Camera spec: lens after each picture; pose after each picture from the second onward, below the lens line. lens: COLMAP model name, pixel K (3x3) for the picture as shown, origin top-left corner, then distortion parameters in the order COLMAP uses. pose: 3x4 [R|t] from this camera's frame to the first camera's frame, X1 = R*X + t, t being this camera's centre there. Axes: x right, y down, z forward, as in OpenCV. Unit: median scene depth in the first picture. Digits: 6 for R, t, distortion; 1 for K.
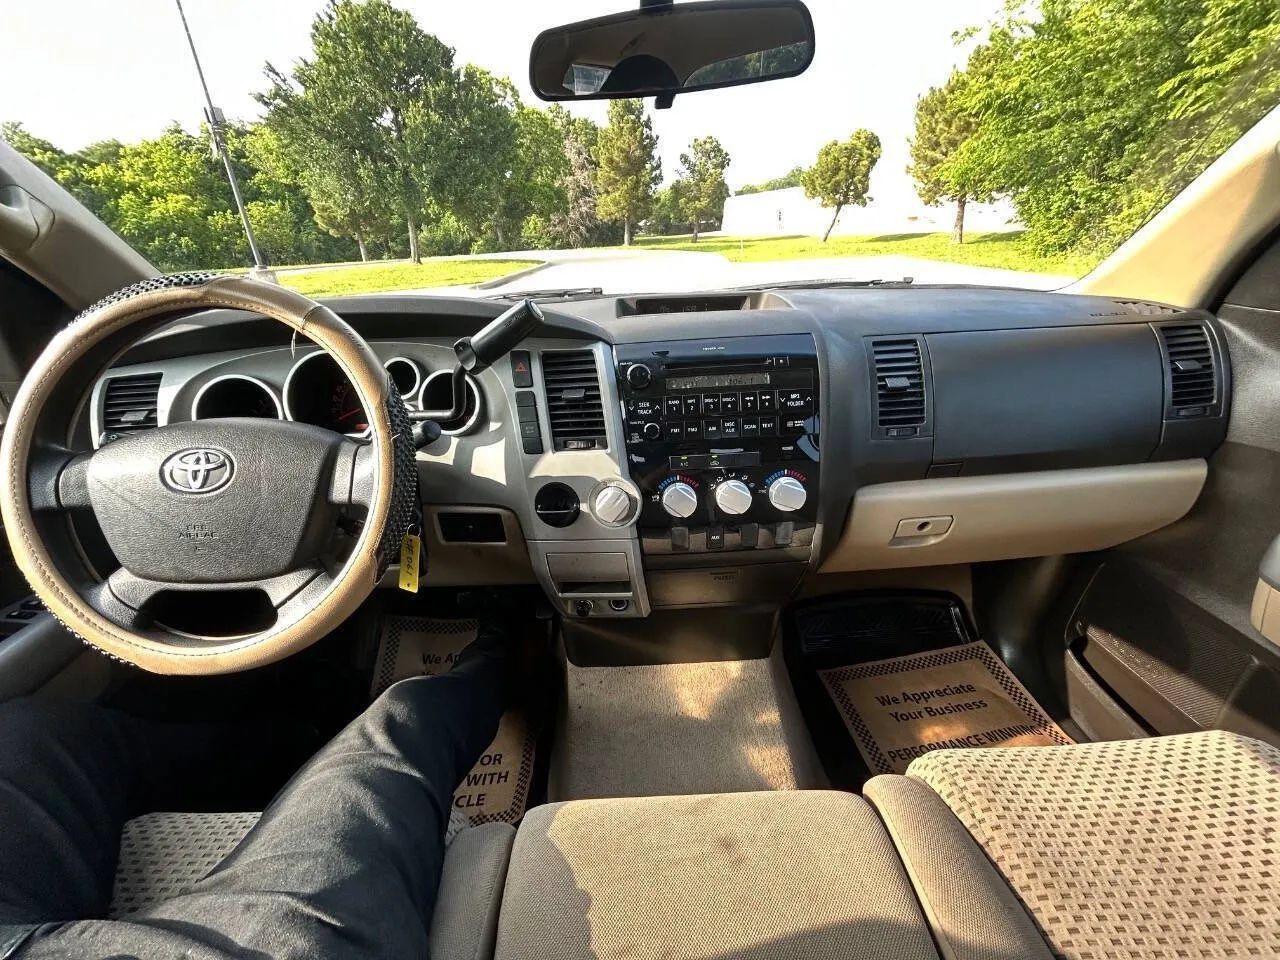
lens RADIAL K [[517.0, 0, 638.8], [0, 517.0, 478.4], [0, 0, 1]] dist [0.008910, -0.000917]
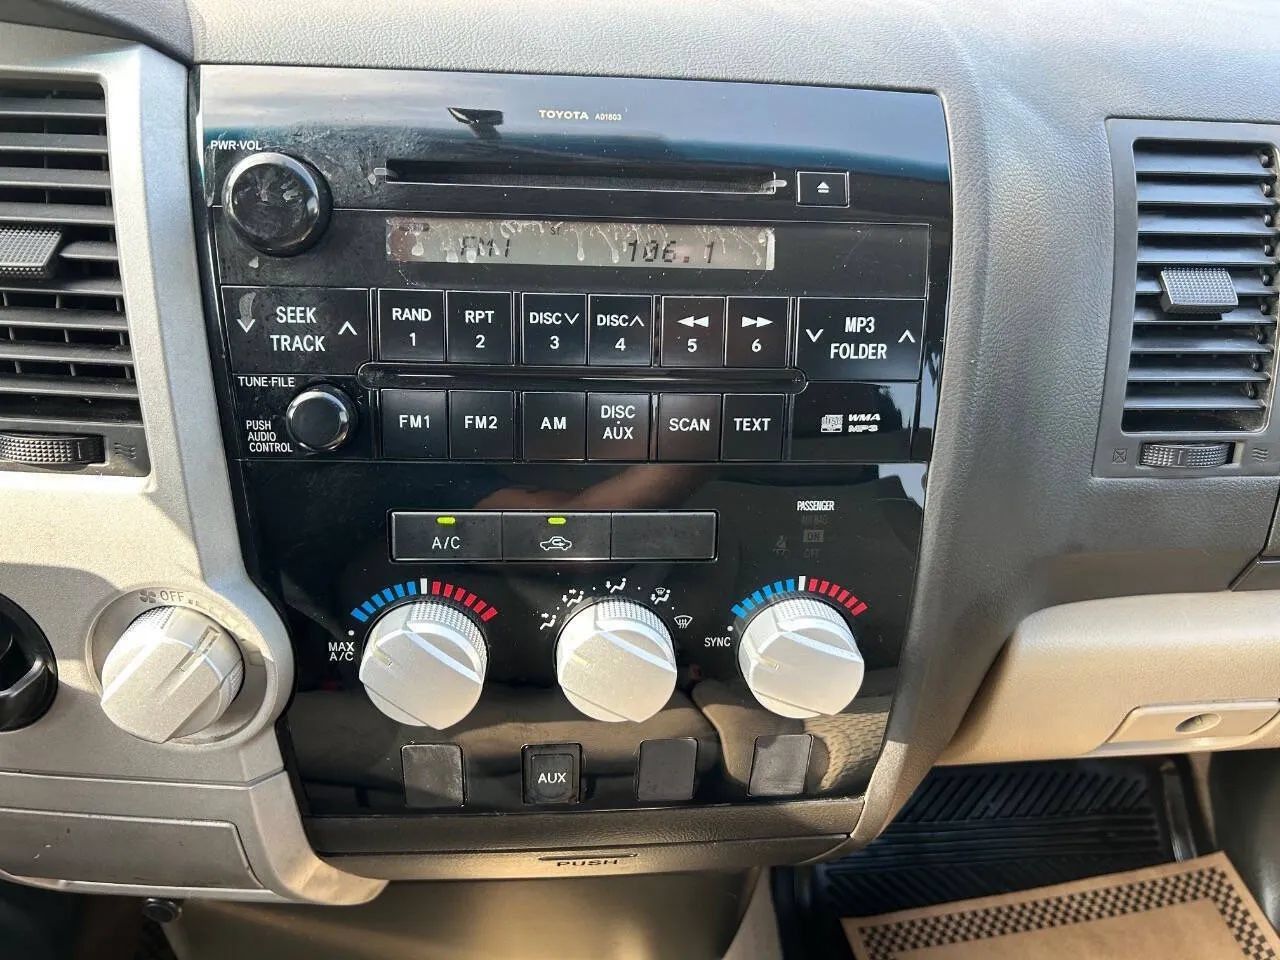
lens RADIAL K [[998.8, 0, 638.6], [0, 998.8, 482.0], [0, 0, 1]] dist [0.039463, -0.038400]
pose [[0.993199, 0.054240, 0.103018, 0.129100], [-0.067957, 0.988555, 0.134686, -0.133833], [-0.094534, -0.140771, 0.985519, 0.453734]]
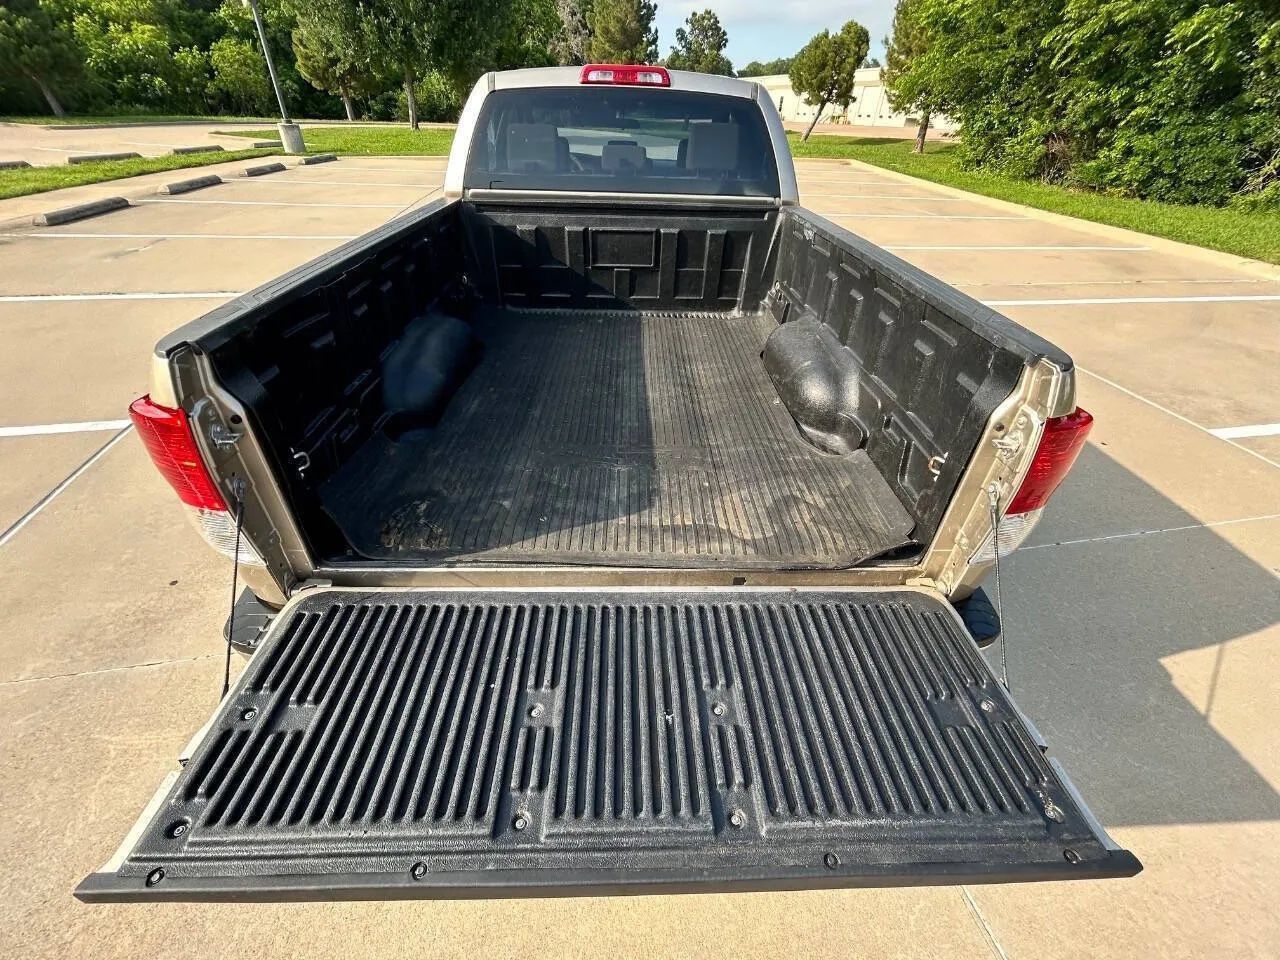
lens RADIAL K [[517.0, 0, 636.3], [0, 517.0, 481.5], [0, 0, 1]] dist [0.008910, -0.000917]
pose [[0.997296, 0.056033, 0.047557, 0.004804], [-0.063553, 0.982487, 0.175158, 0.066807], [-0.036909, -0.177706, 0.983391, -0.160369]]
